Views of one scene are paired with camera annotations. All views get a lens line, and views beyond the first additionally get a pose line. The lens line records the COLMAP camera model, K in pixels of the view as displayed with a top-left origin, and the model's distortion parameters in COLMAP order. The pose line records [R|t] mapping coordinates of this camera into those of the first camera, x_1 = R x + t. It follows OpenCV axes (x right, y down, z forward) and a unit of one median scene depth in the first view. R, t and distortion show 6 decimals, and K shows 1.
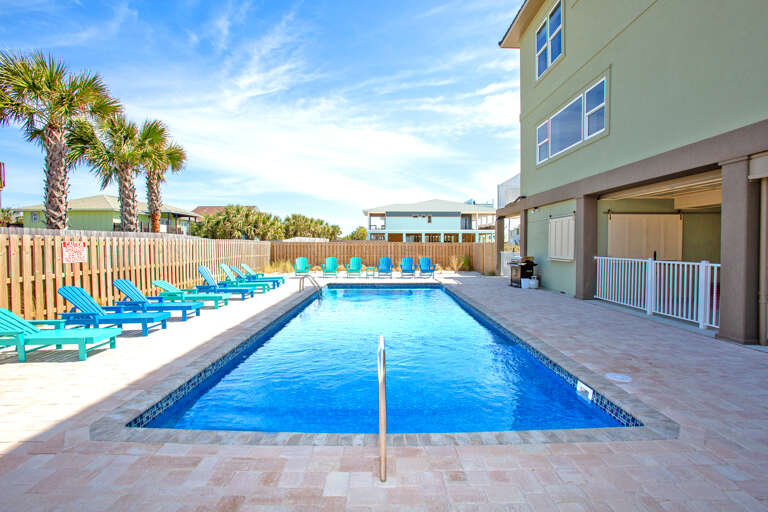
lens RADIAL K [[349.3, 0, 384.0], [0, 349.3, 256.0], [0, 0, 1]] dist [-0.073417, 0.031240]
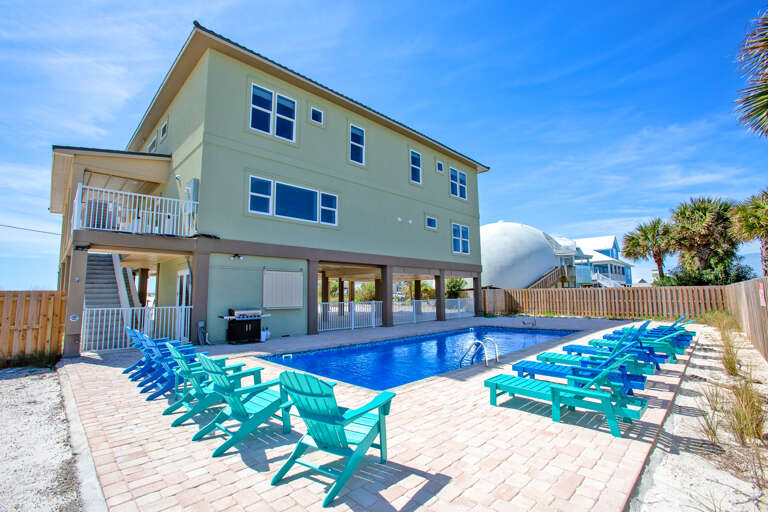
lens RADIAL K [[349.3, 0, 384.0], [0, 349.3, 256.0], [0, 0, 1]] dist [-0.073417, 0.031240]
pose [[-0.706095, 0.085378, 0.702952, -0.448075], [0.034670, 0.995682, -0.086107, -0.040065], [-0.707268, -0.036428, -0.706006, 1.277104]]
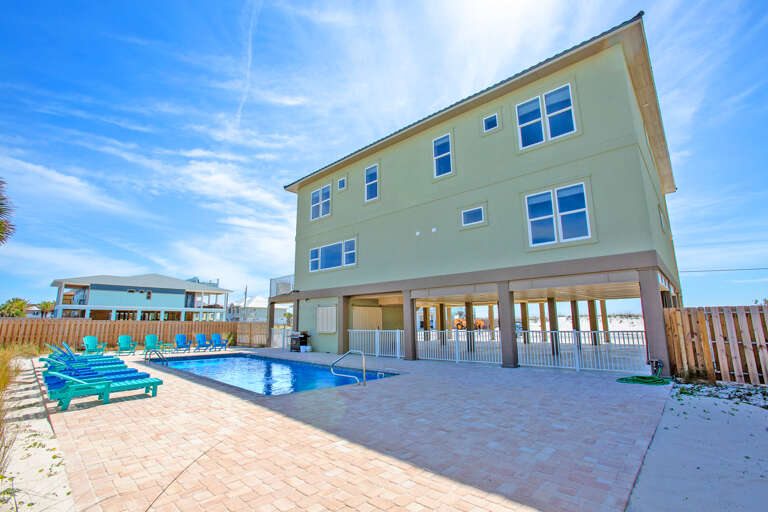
lens RADIAL K [[349.3, 0, 384.0], [0, 349.3, 256.0], [0, 0, 1]] dist [-0.073417, 0.031240]
pose [[0.681230, 0.129509, 0.720523, -0.441960], [0.034469, 0.977461, -0.208282, 0.007687], [-0.731258, 0.166724, 0.661412, -0.300230]]
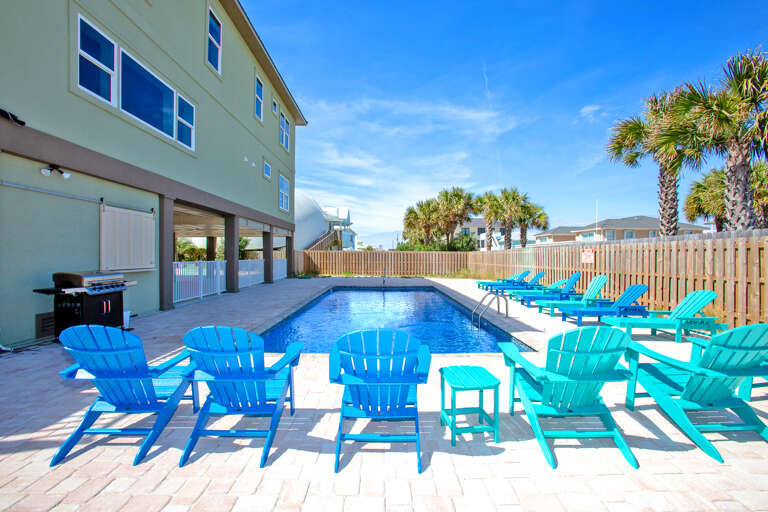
lens RADIAL K [[349.3, 0, 384.0], [0, 349.3, 256.0], [0, 0, 1]] dist [-0.073417, 0.031240]
pose [[-0.999997, -0.001446, -0.002170, 0.002774], [-0.001519, 0.999410, 0.034320, -0.033403], [0.002119, 0.034323, -0.999409, 1.353112]]
